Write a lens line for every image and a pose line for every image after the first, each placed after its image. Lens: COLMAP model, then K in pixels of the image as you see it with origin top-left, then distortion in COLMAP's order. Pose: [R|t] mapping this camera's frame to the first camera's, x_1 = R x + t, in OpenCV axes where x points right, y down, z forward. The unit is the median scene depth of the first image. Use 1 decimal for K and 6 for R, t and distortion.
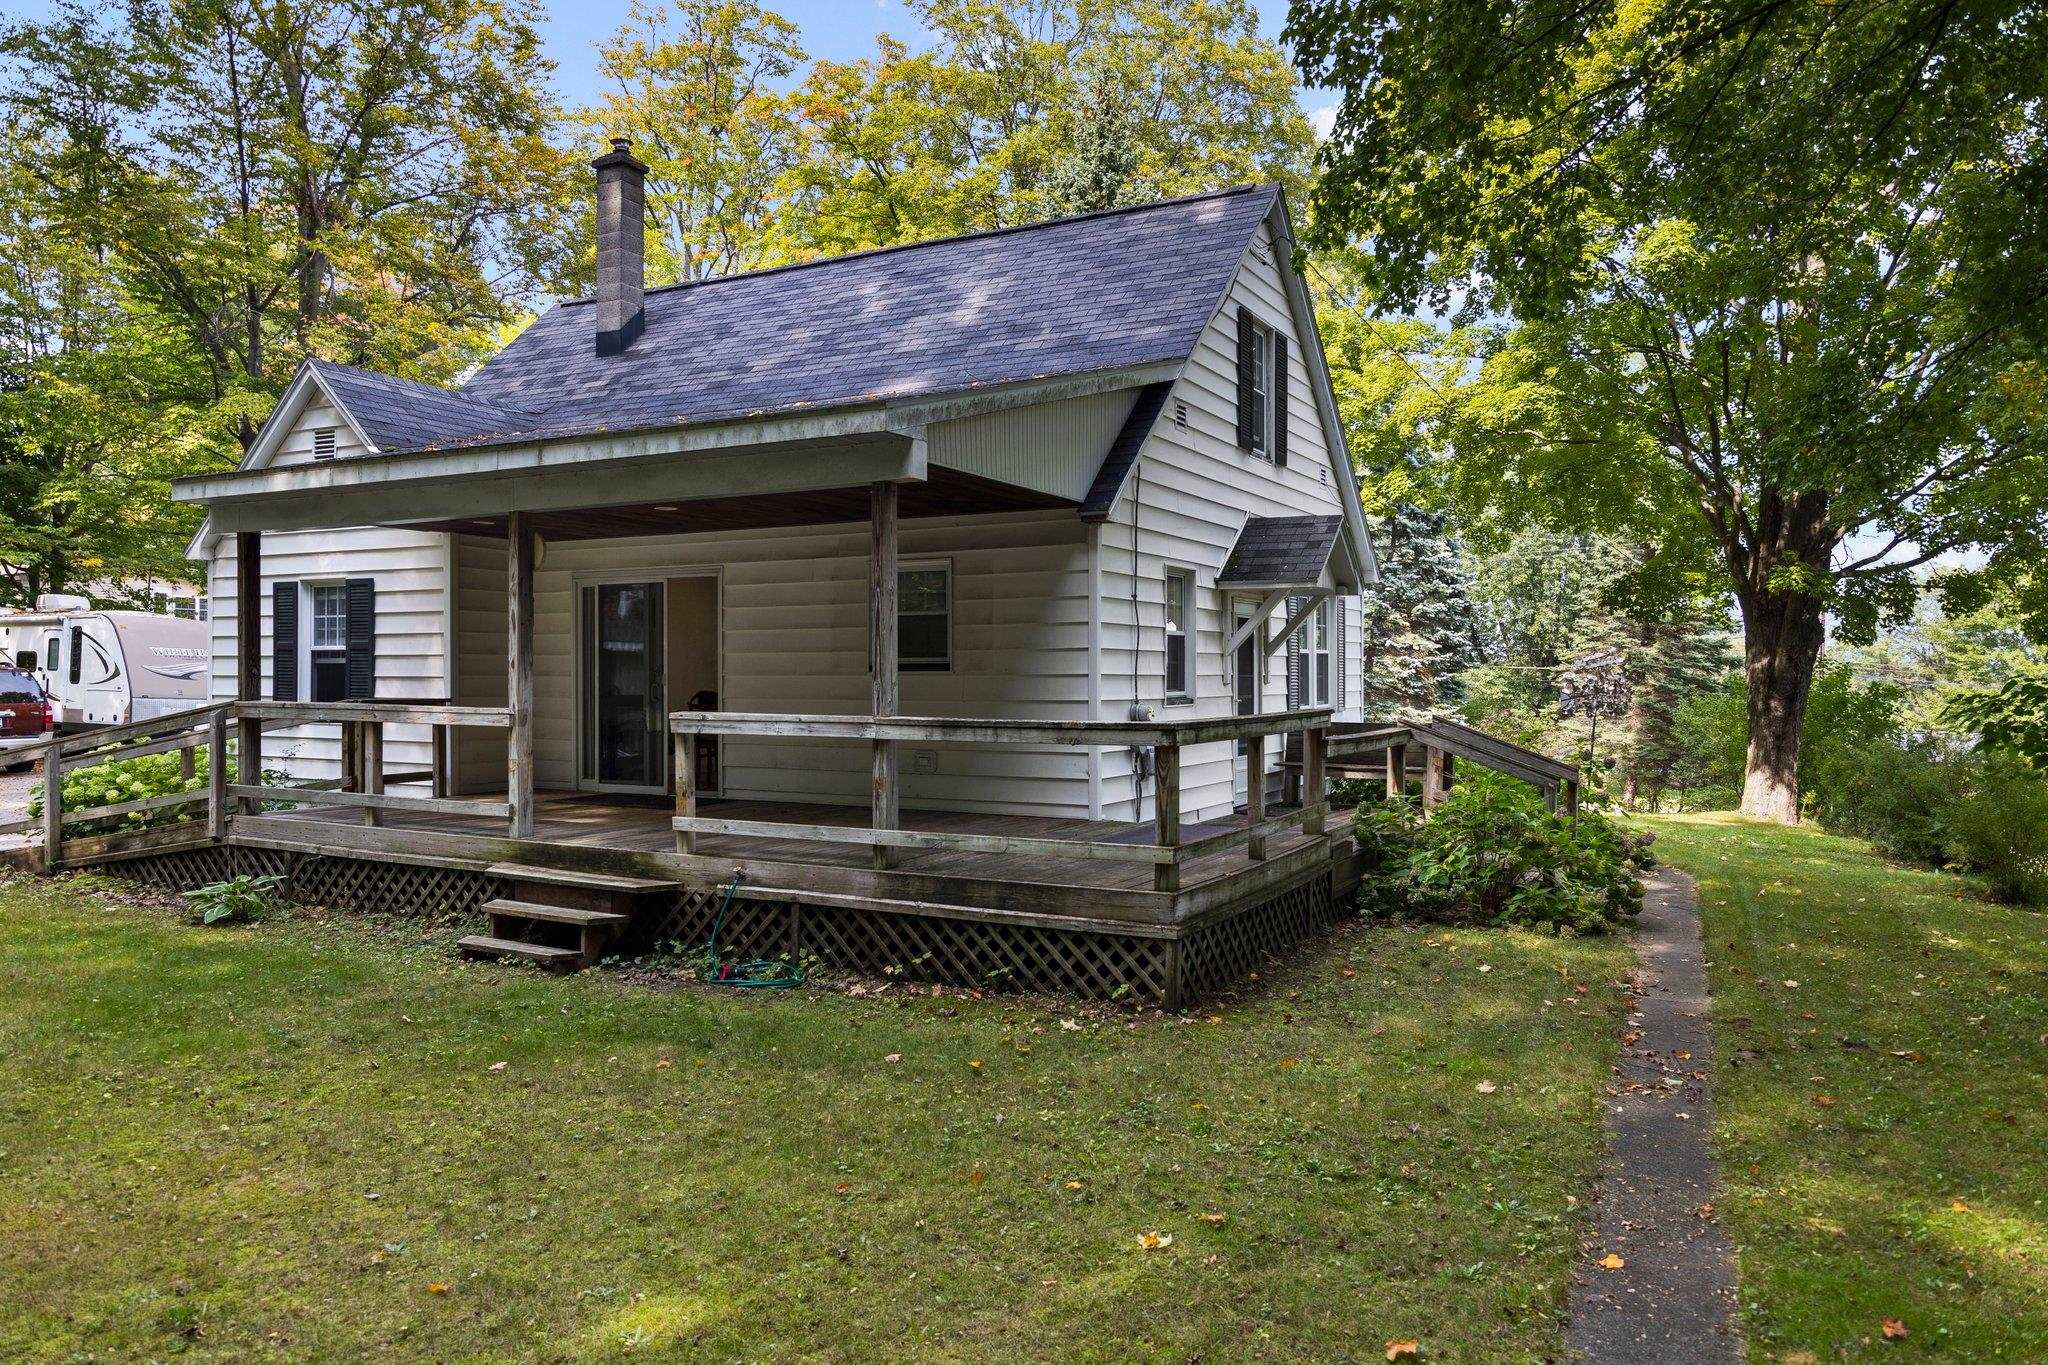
lens RADIAL K [[1394.4, 0, 1024.0], [0, 1394.4, 682.5], [0, 0, 1]] dist [0.006827, -0.020250]
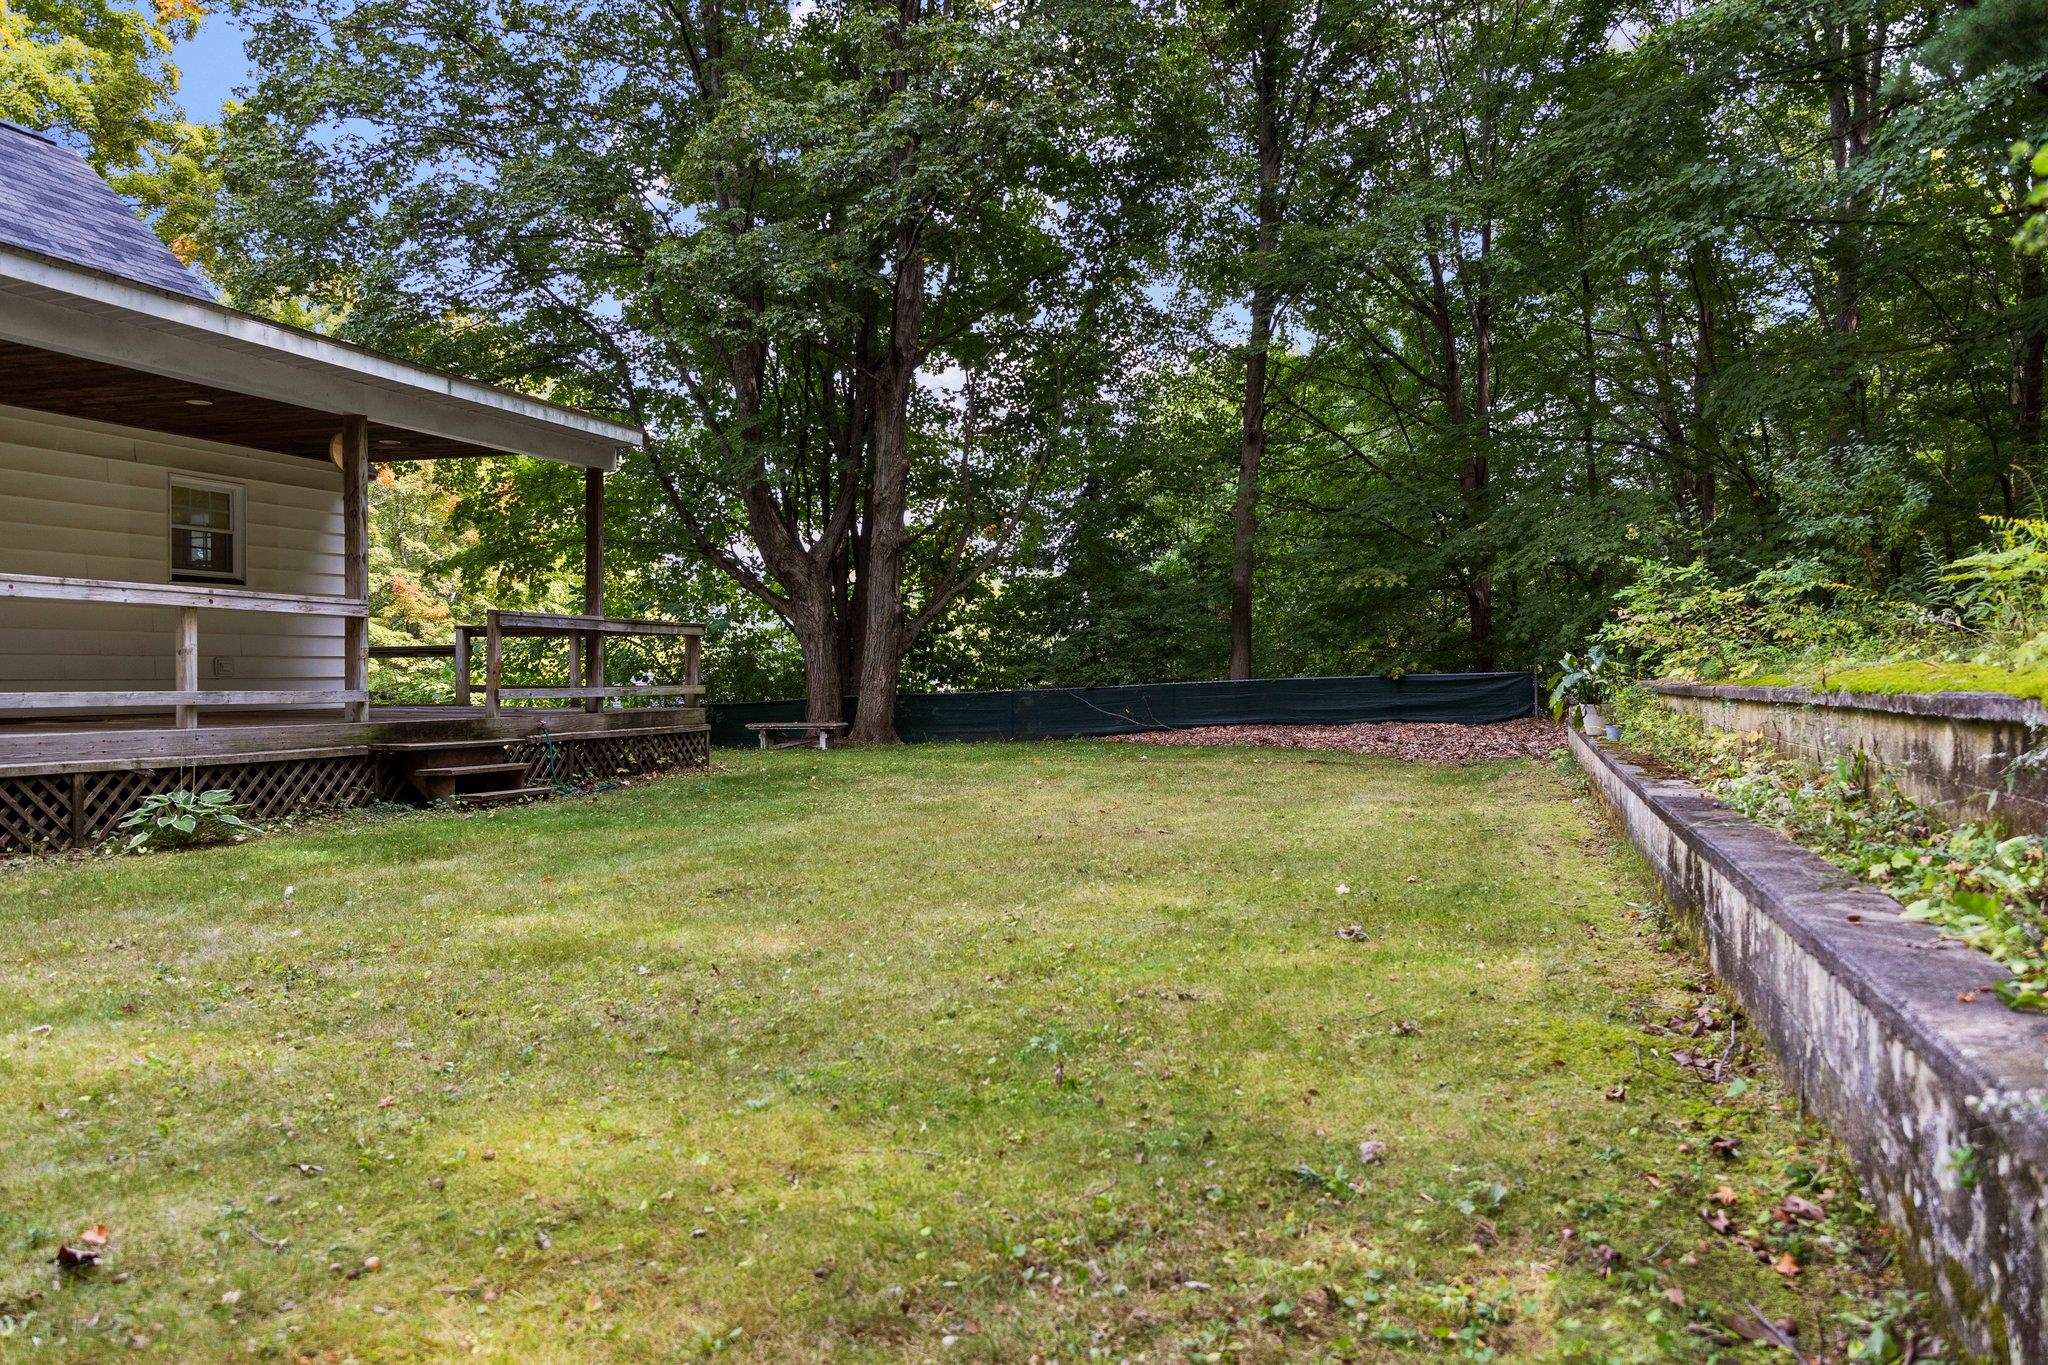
lens RADIAL K [[1444.1, 0, 1024.0], [0, 1444.1, 682.5], [0, 0, 1]] dist [0.014868, -0.016284]
pose [[-0.186320, -0.007685, 0.982459, -1.295990], [0.008187, 0.999923, 0.009374, 0.062664], [-0.982455, 0.009791, -0.186242, 0.597733]]
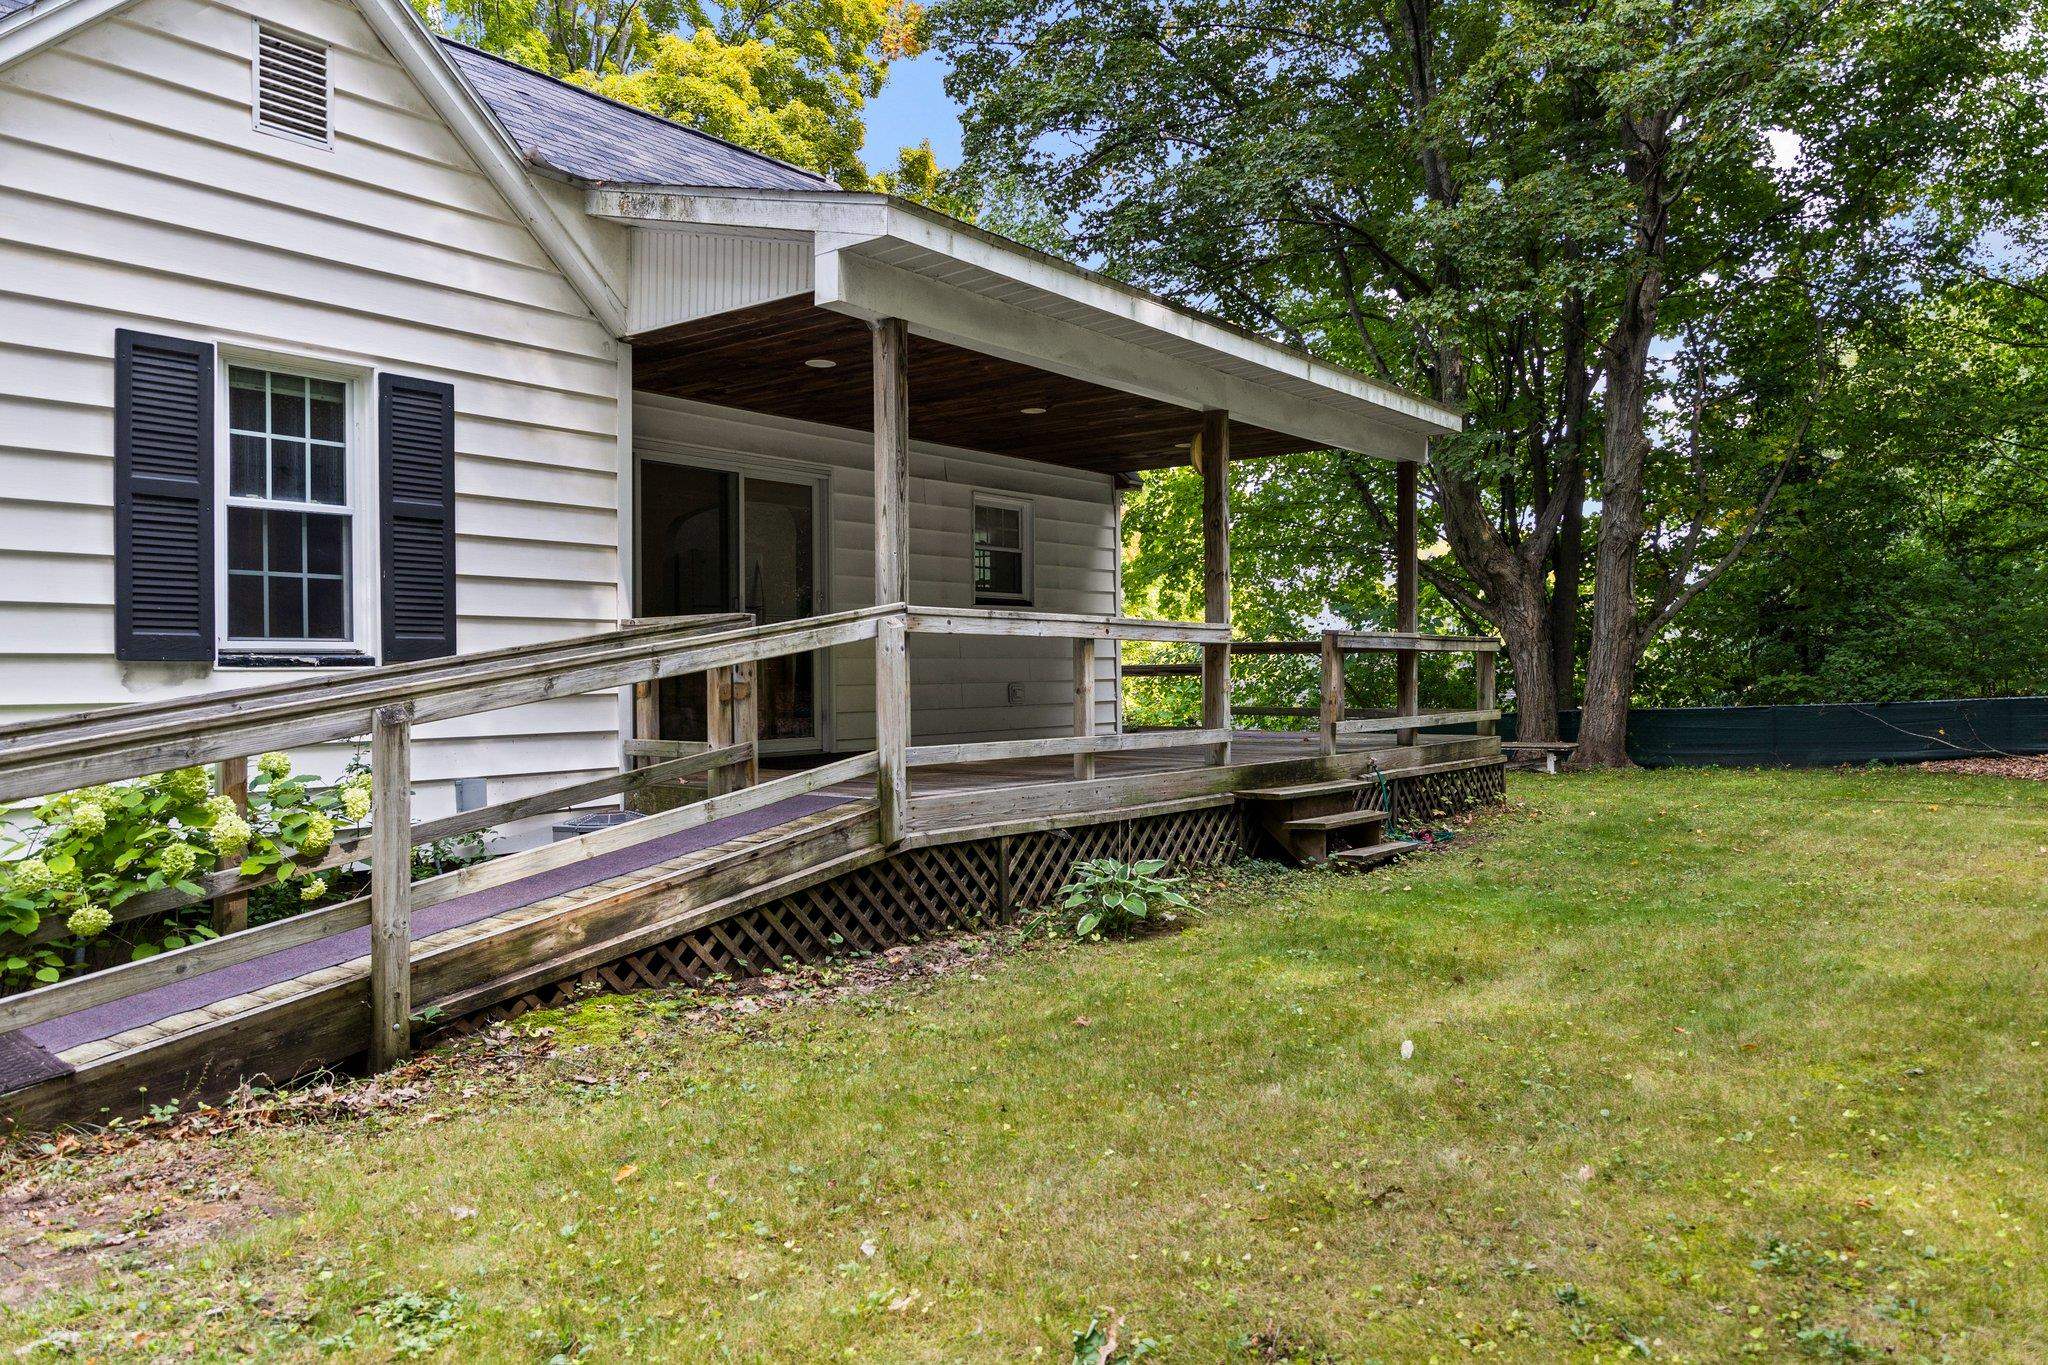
lens RADIAL K [[1394.4, 0, 1024.0], [0, 1394.4, 682.5], [0, 0, 1]] dist [0.006827, -0.020250]
pose [[0.176962, -0.010794, 0.984159, -1.084977], [0.013569, 0.999872, 0.008527, 0.039395], [-0.984124, 0.011845, 0.177085, 0.813611]]
